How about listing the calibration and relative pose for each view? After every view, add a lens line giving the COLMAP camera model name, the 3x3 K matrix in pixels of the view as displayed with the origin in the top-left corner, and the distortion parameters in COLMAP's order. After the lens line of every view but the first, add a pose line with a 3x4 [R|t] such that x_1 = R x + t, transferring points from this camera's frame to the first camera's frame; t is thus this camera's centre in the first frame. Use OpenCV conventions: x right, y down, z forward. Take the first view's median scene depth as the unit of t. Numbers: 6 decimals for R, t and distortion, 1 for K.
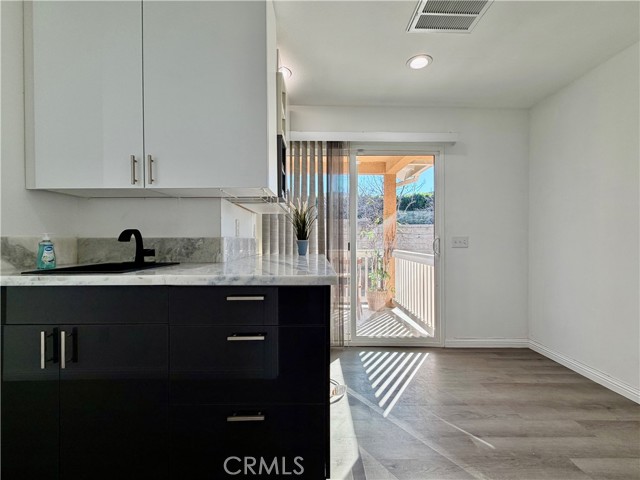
lens RADIAL K [[300.6, 0, 320.0], [0, 300.6, 240.0], [0, 0, 1]] dist [0.001861, -0.000268]
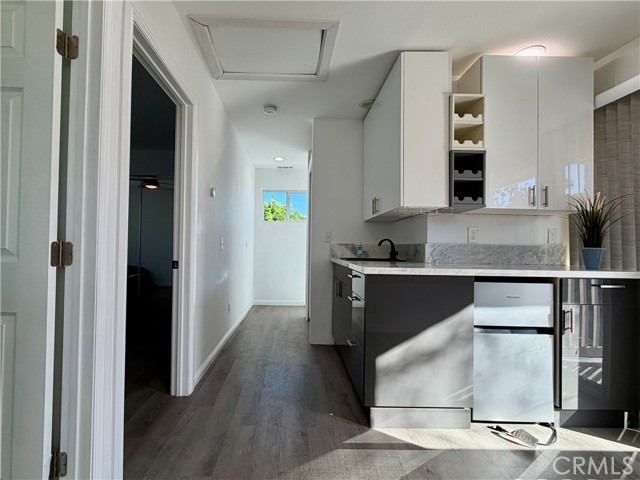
lens RADIAL K [[300.6, 0, 320.0], [0, 300.6, 240.0], [0, 0, 1]] dist [0.001861, -0.000268]
pose [[0.083720, -0.027355, -0.996114, 1.016540], [-0.021185, 0.999348, -0.029224, 0.028063], [0.996264, 0.023549, 0.083086, 0.456706]]
